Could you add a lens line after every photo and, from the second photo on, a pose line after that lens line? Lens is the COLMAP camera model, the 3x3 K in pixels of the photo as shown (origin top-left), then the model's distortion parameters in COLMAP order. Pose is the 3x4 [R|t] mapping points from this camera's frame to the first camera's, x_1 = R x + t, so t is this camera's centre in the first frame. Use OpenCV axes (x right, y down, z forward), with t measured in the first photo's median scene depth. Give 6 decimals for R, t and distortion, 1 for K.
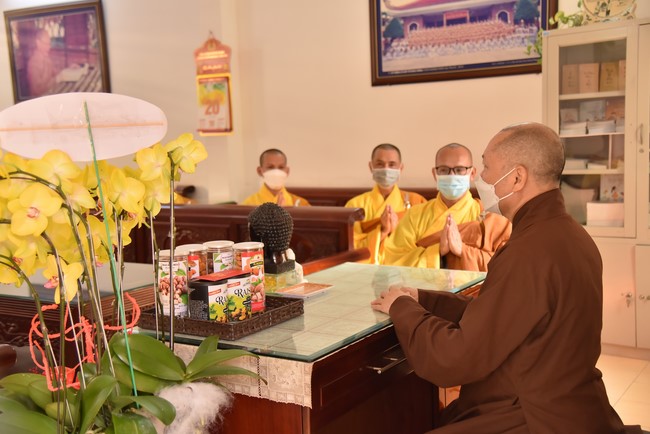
lens RADIAL K [[775.4, 0, 317.1], [0, 775.4, 203.7], [0, 0, 1]] dist [0.144312, 0.000000]
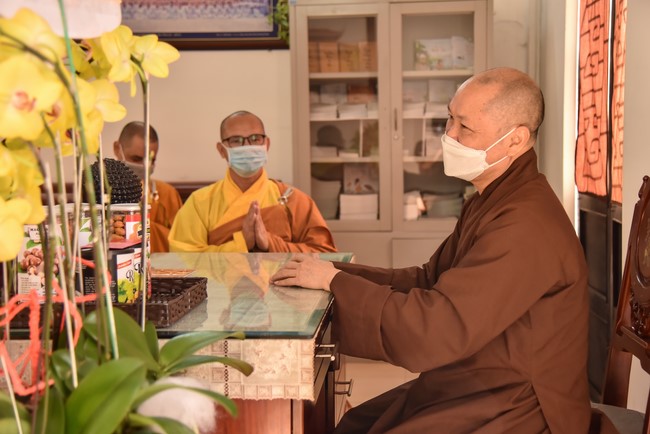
lens RADIAL K [[929.5, 0, 339.7], [0, 929.5, 189.6], [0, 0, 1]] dist [0.195388, 0.000000]
pose [[0.874597, 0.004065, 0.484833, -0.147259], [0.020139, 0.998797, -0.044702, 0.035167], [-0.484432, 0.048861, 0.873463, 0.066961]]
